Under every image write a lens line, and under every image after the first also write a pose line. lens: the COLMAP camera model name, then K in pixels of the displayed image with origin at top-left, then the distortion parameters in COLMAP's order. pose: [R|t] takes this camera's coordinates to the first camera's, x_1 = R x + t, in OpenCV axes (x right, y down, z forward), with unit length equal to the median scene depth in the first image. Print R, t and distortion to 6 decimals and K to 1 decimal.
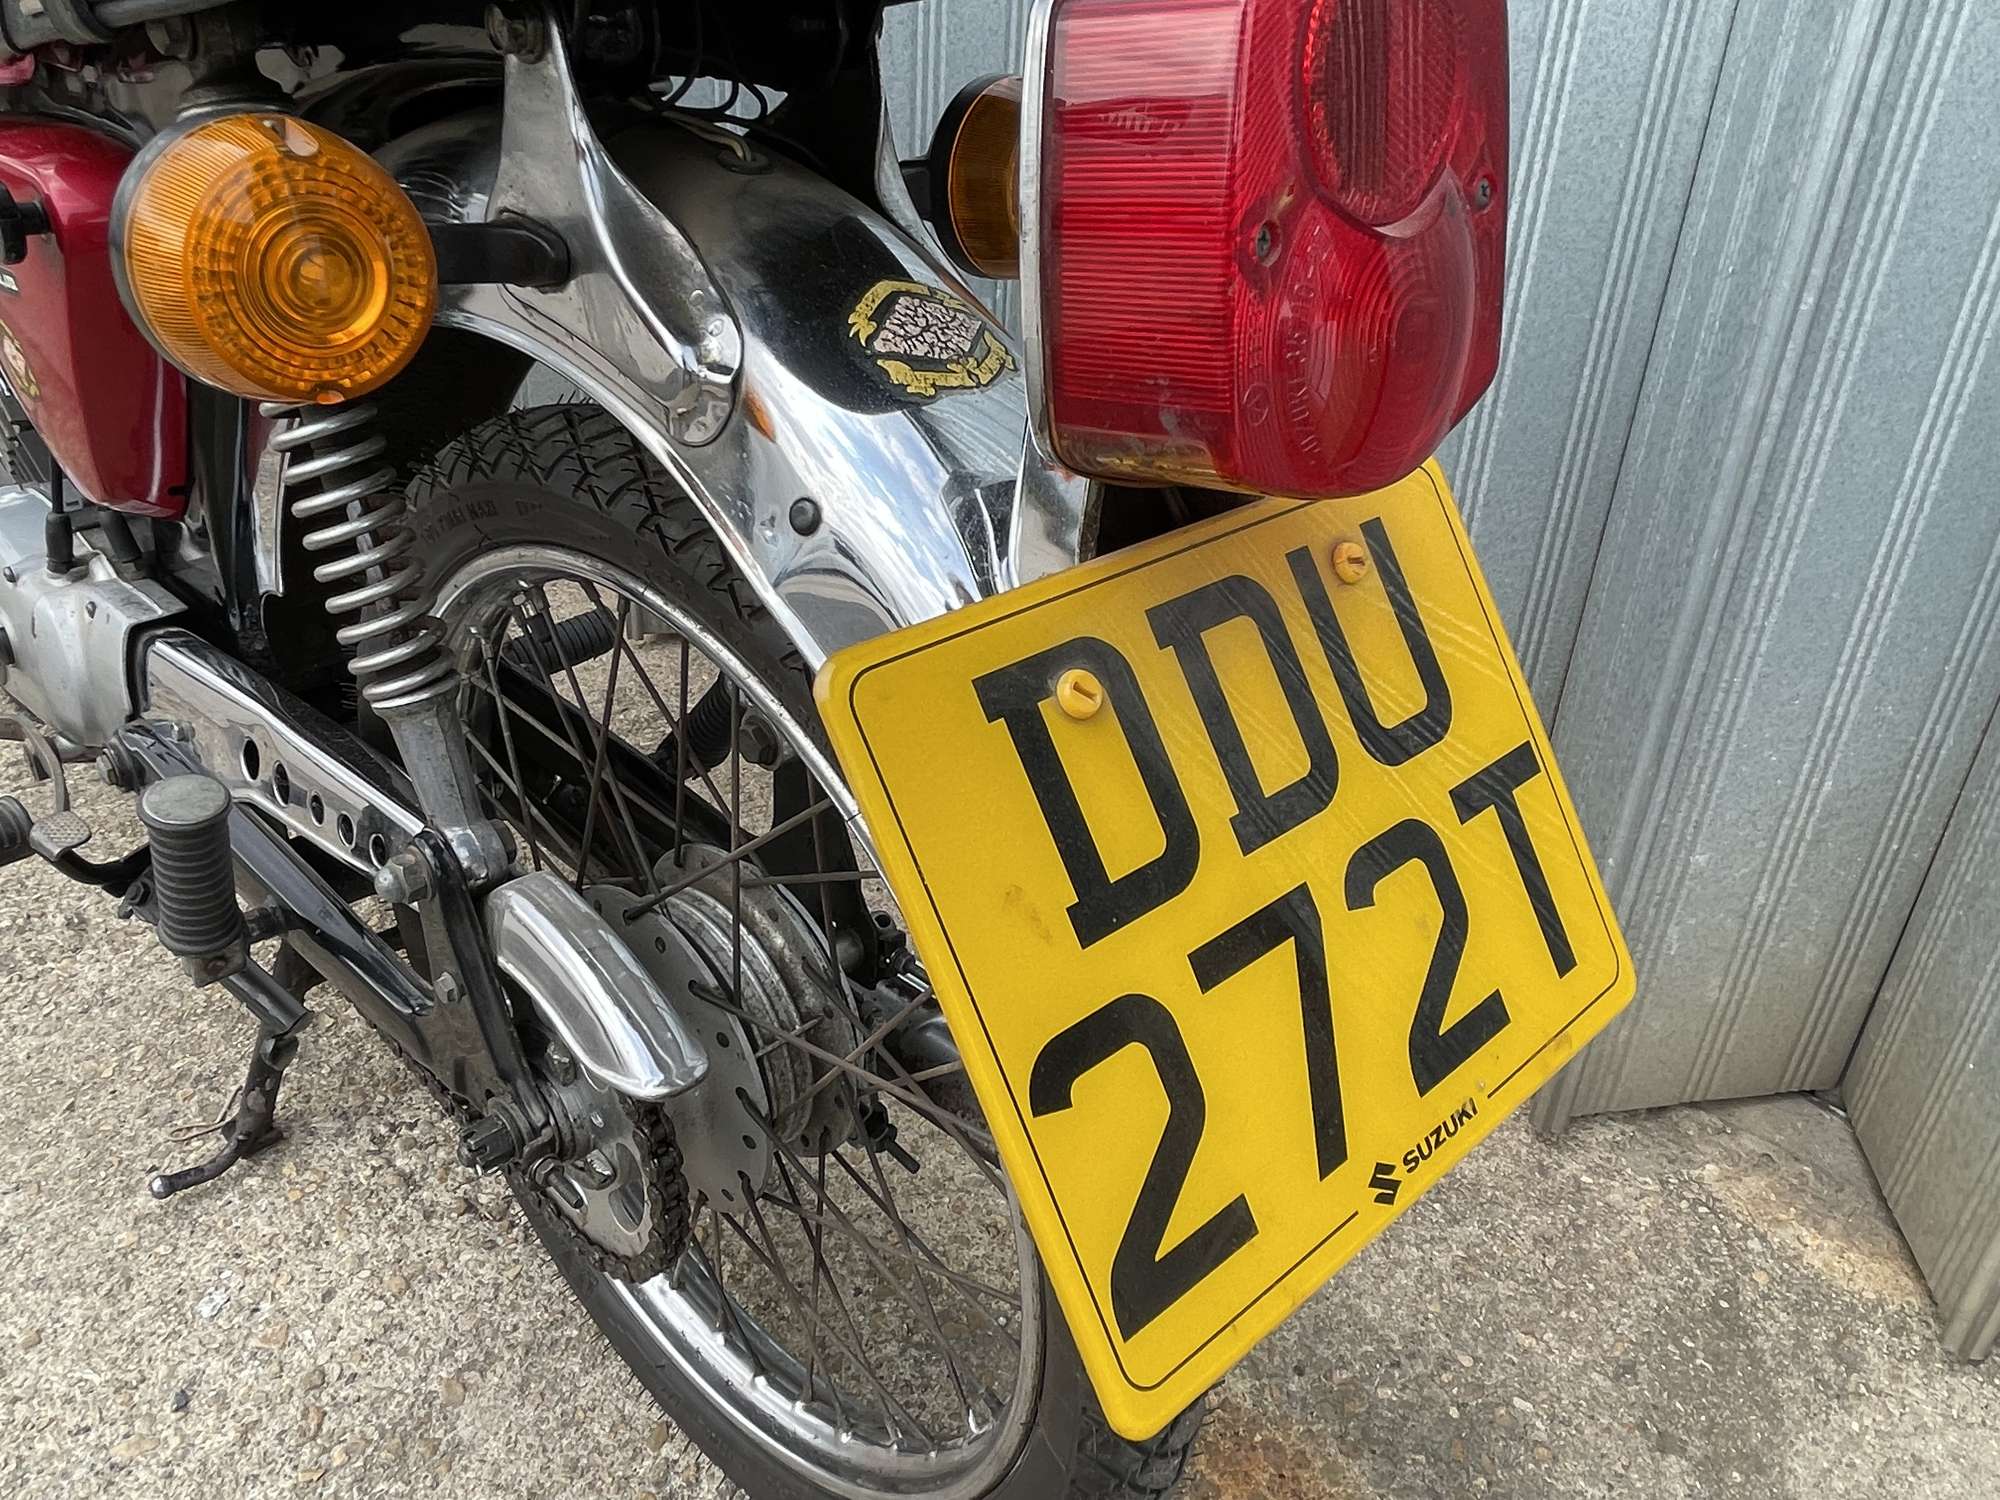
lens RADIAL K [[1472.8, 0, 1007.6], [0, 1472.8, 742.5], [0, 0, 1]] dist [0.011350, -0.030337]
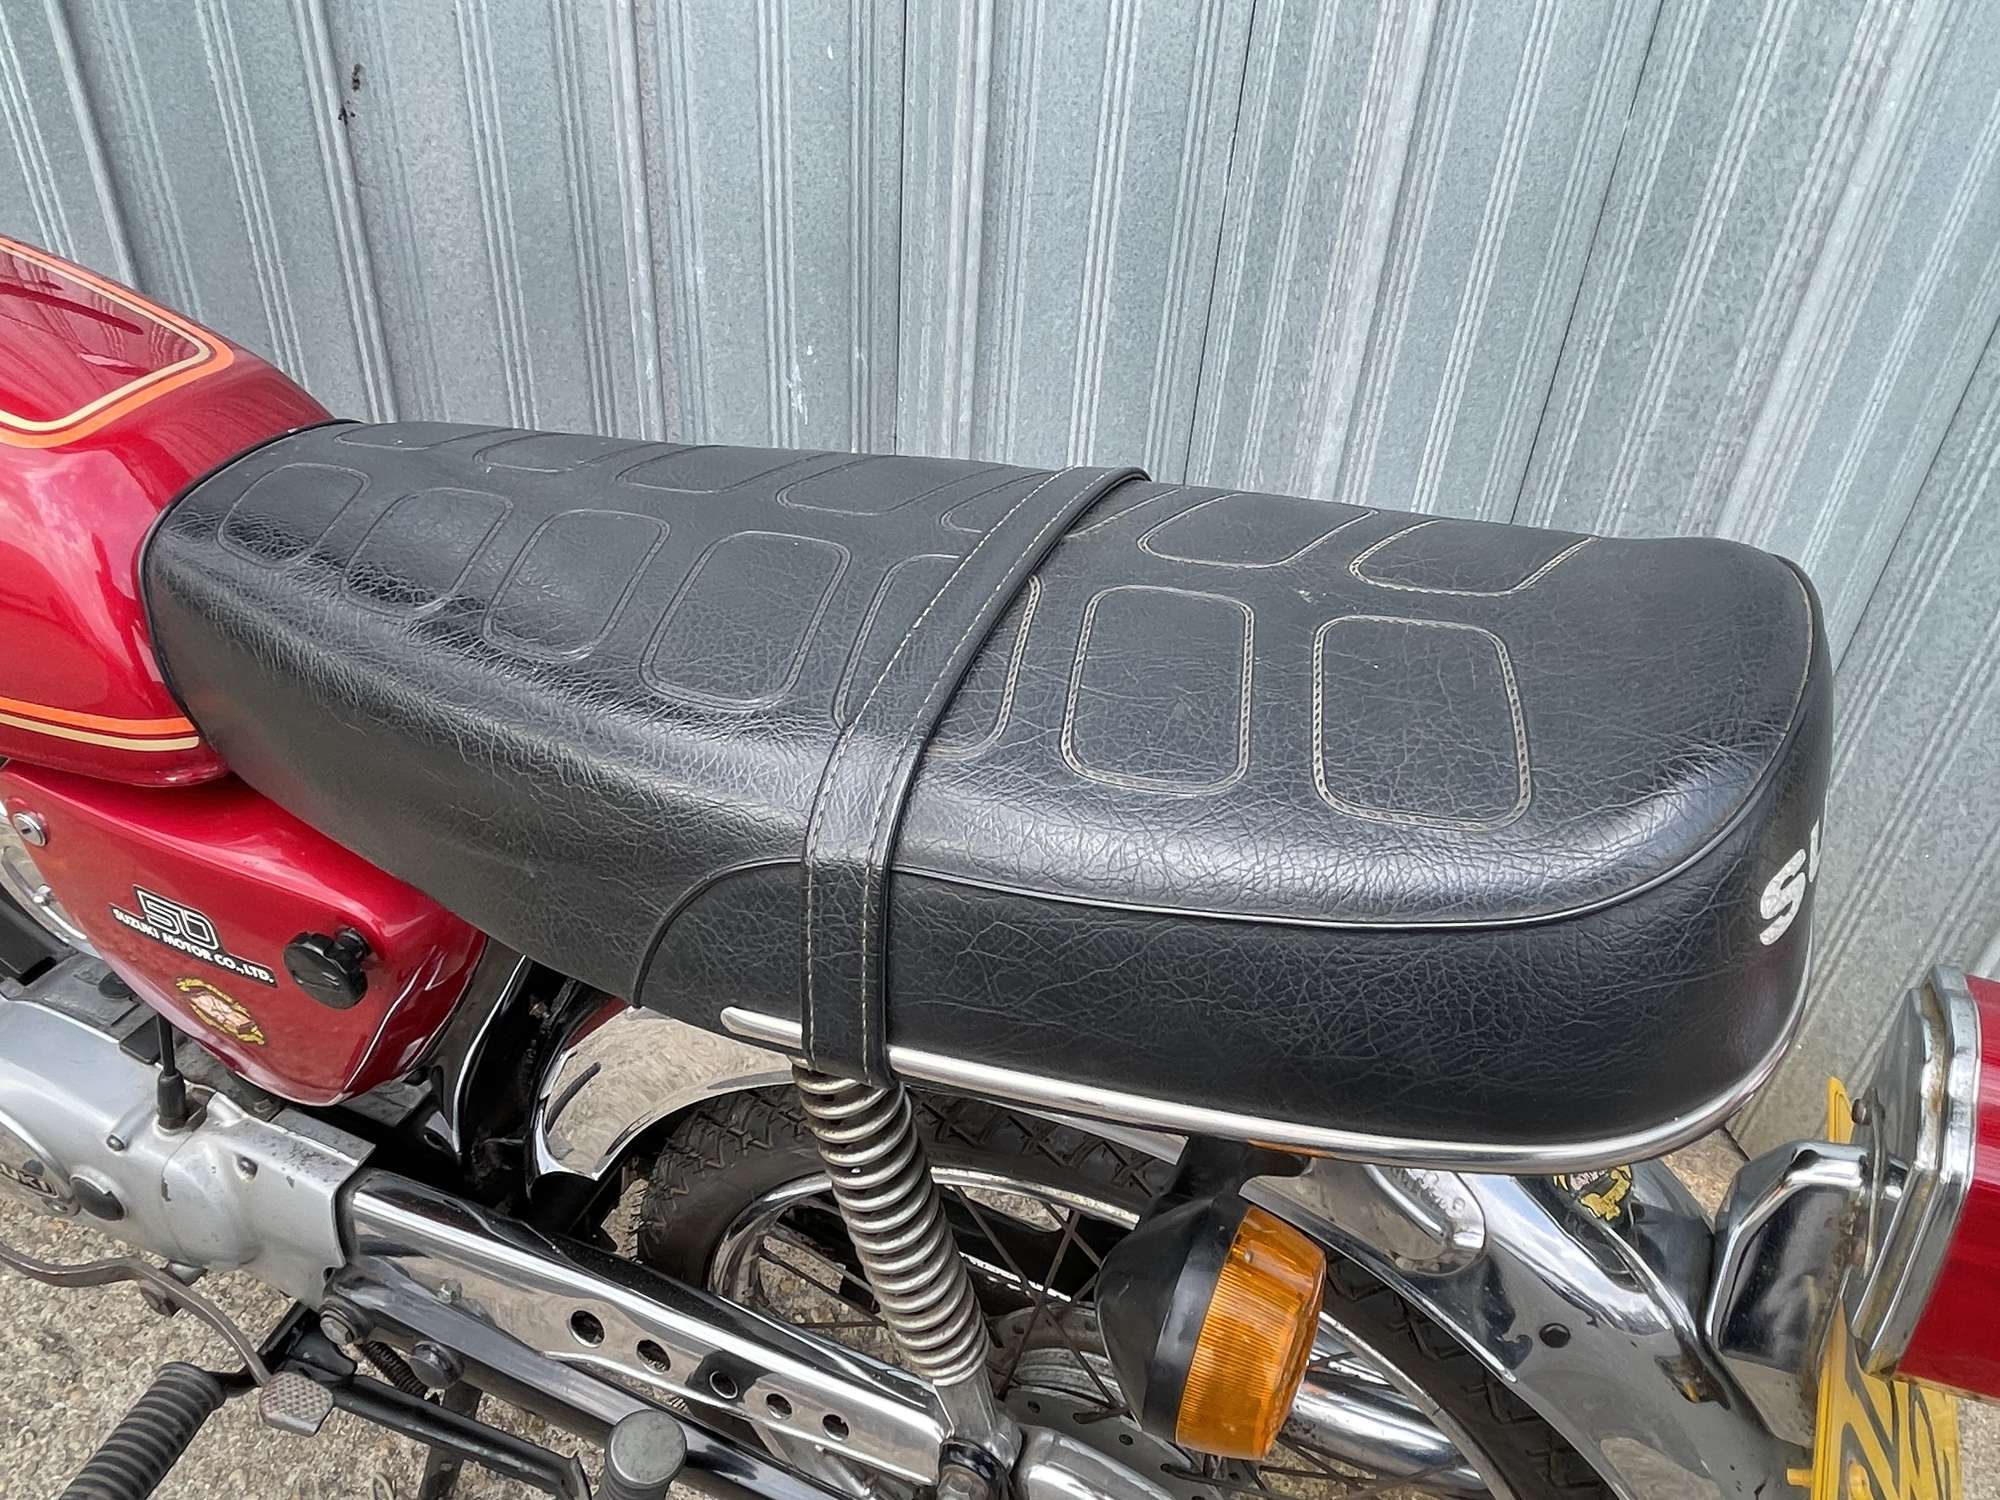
lens RADIAL K [[1472.8, 0, 1007.6], [0, 1472.8, 742.5], [0, 0, 1]] dist [0.011350, -0.030337]
pose [[0.930923, -0.209384, 0.299235, -0.360838], [0.159353, 0.970101, 0.183060, -0.403657], [-0.328618, -0.122730, 0.936455, 0.002404]]
